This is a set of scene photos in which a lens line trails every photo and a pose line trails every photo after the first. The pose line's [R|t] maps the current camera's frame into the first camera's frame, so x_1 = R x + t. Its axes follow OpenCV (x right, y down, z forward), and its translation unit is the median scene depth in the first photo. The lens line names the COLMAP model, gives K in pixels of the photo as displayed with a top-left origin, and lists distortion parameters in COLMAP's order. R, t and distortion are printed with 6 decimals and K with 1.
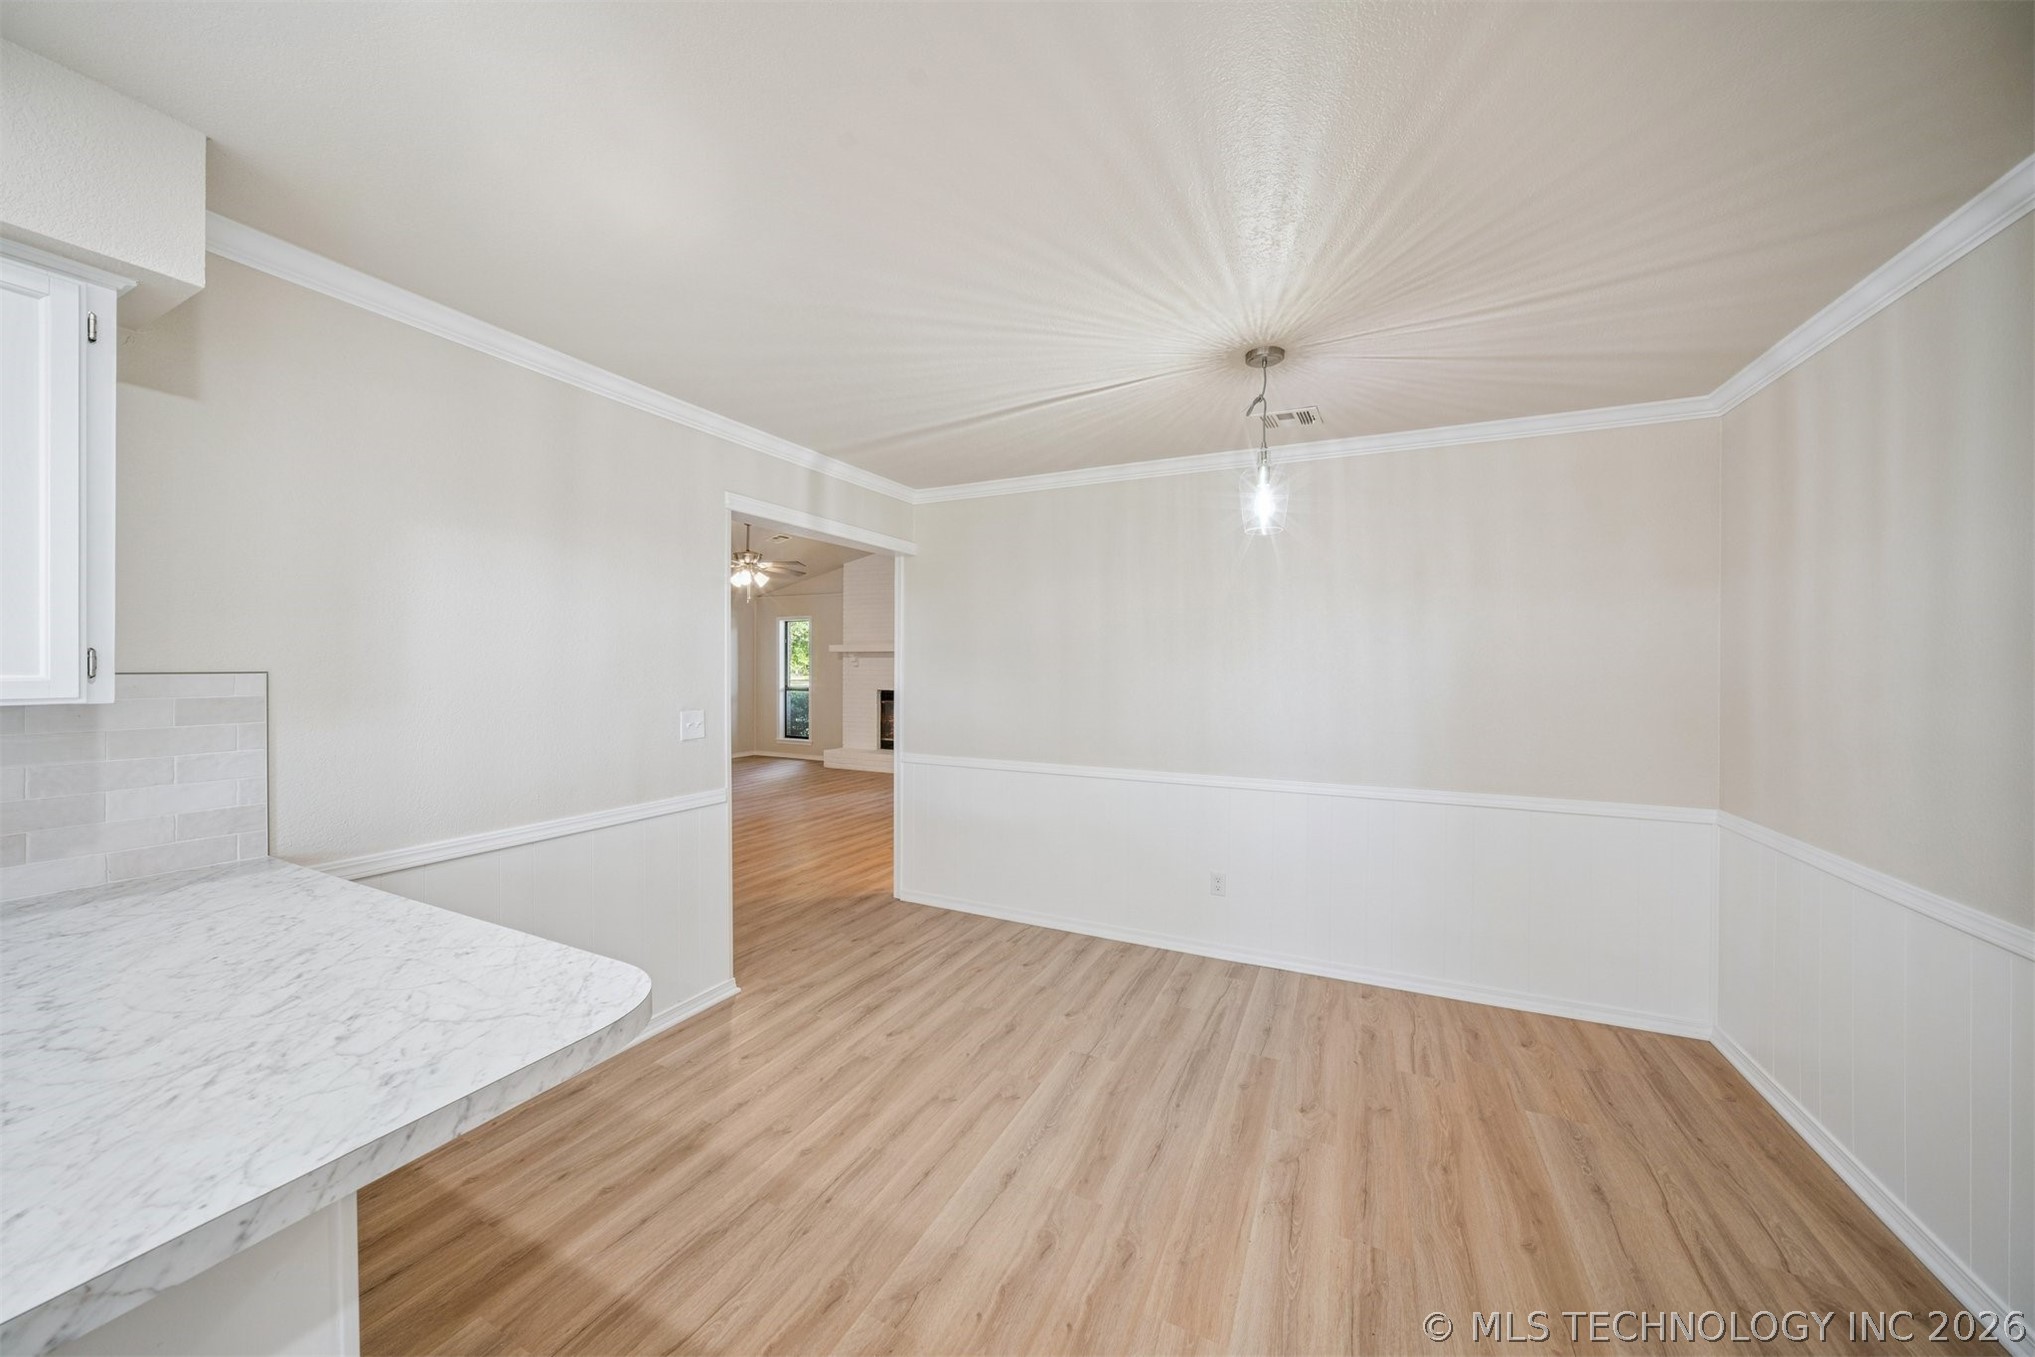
lens RADIAL K [[710.3, 0, 994.1], [0, 710.3, 666.1], [0, 0, 1]] dist [-0.018418, 0.004322]
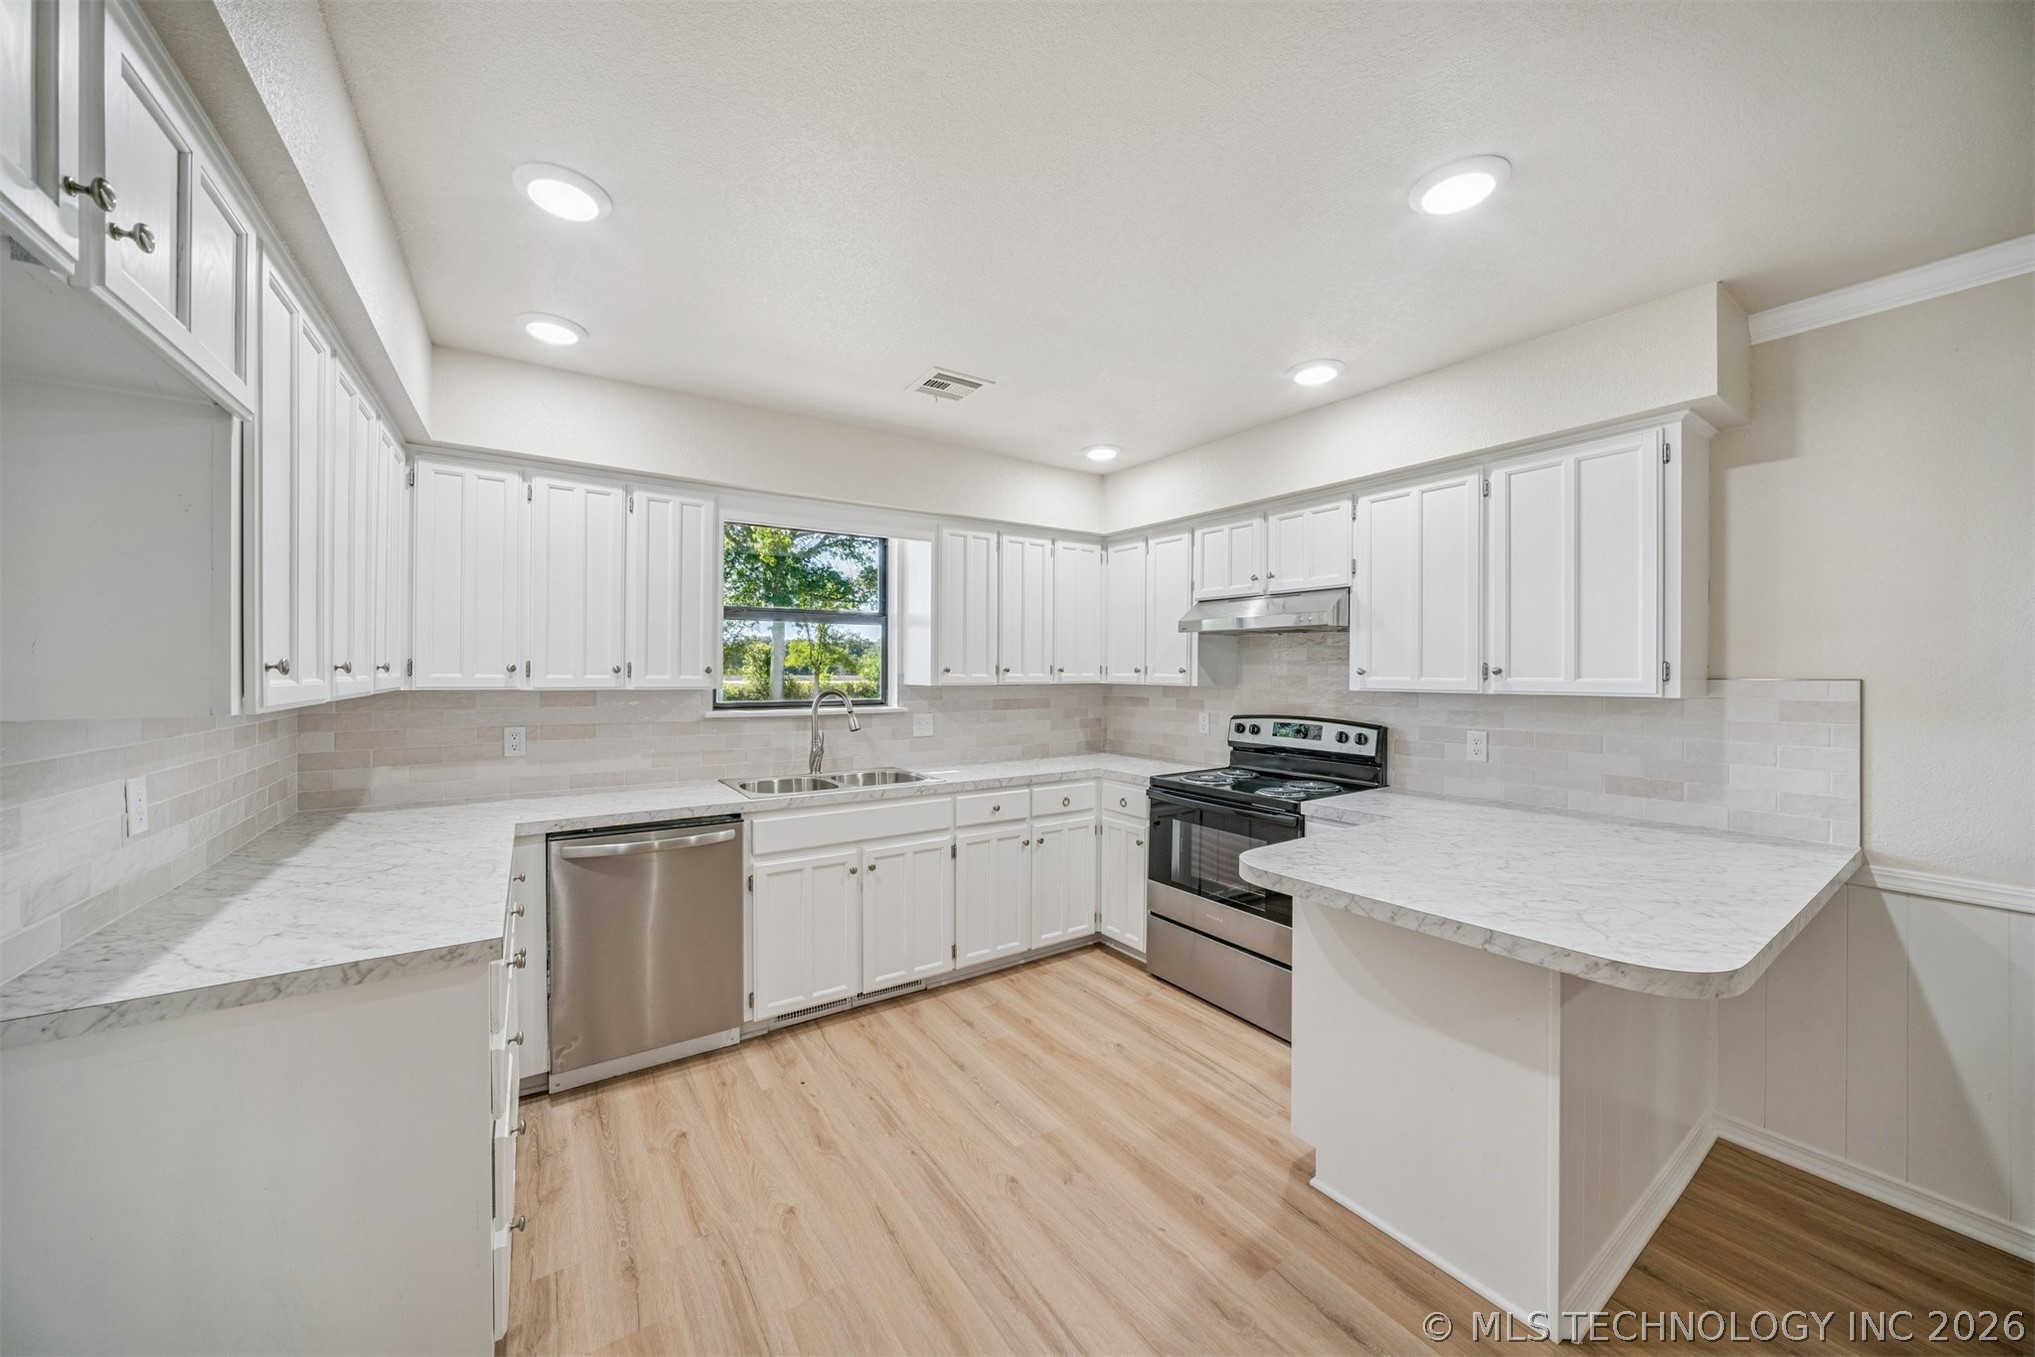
lens RADIAL K [[710.3, 0, 1005.9], [0, 710.3, 673.9], [0, 0, 1]] dist [-0.018418, 0.004322]
pose [[-0.487740, -0.003645, -0.872981, 0.556528], [-0.004803, 0.999987, -0.001491, 0.007900], [0.872975, 0.003466, -0.487752, 0.358163]]
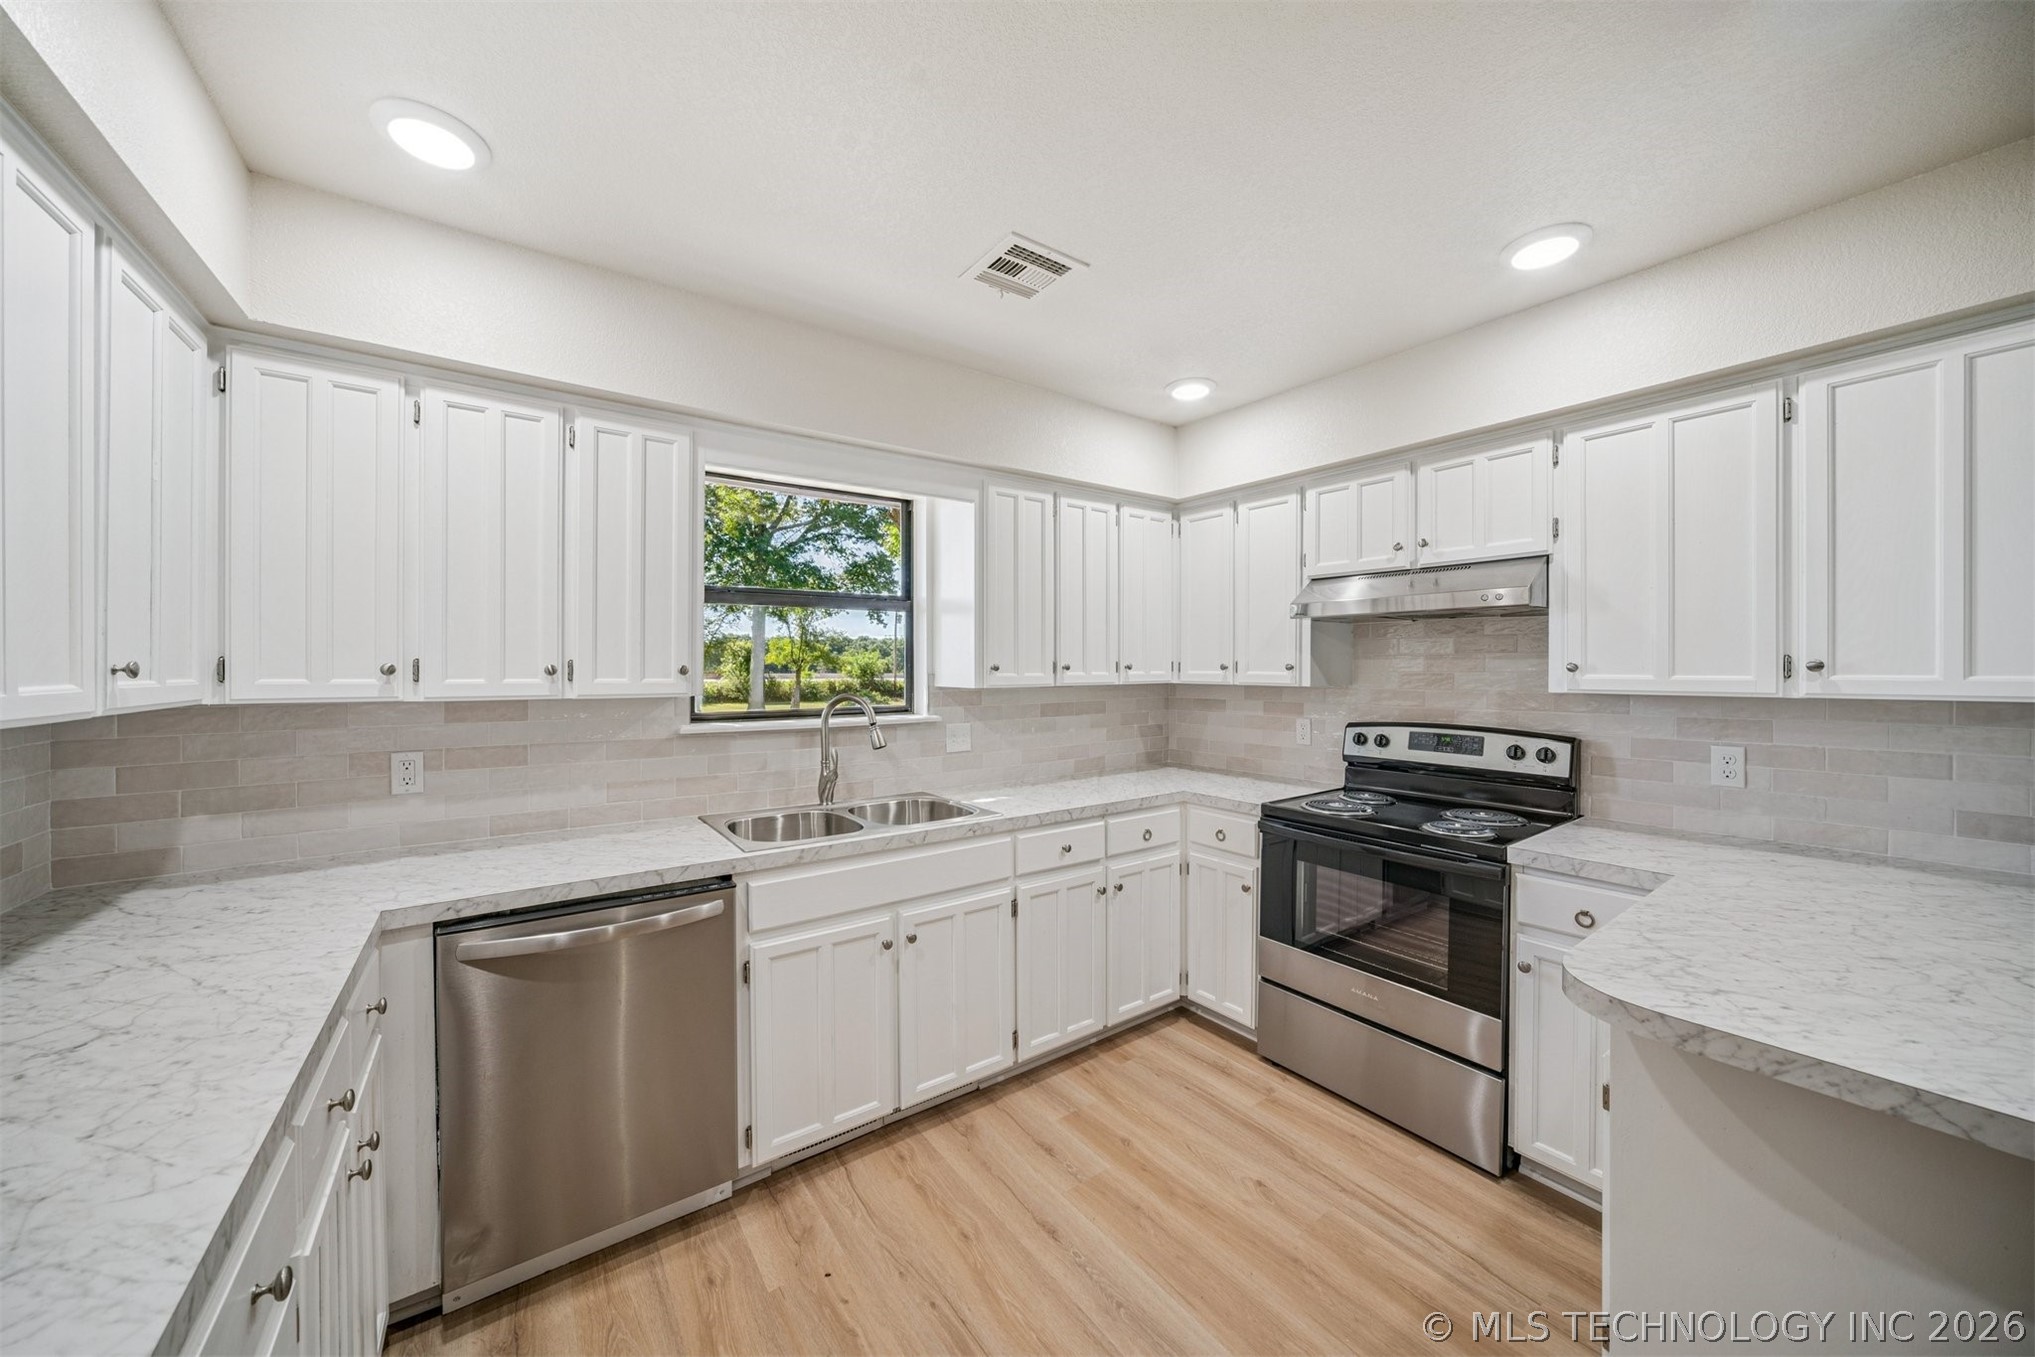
lens RADIAL K [[710.3, 0, 1008.2], [0, 710.3, 670.8], [0, 0, 1]] dist [-0.018418, 0.004322]
pose [[-0.462153, -0.000404, -0.886800, 0.269330], [0.000966, 0.999999, -0.000959, 0.002723], [0.886800, -0.001299, -0.462152, -0.003346]]
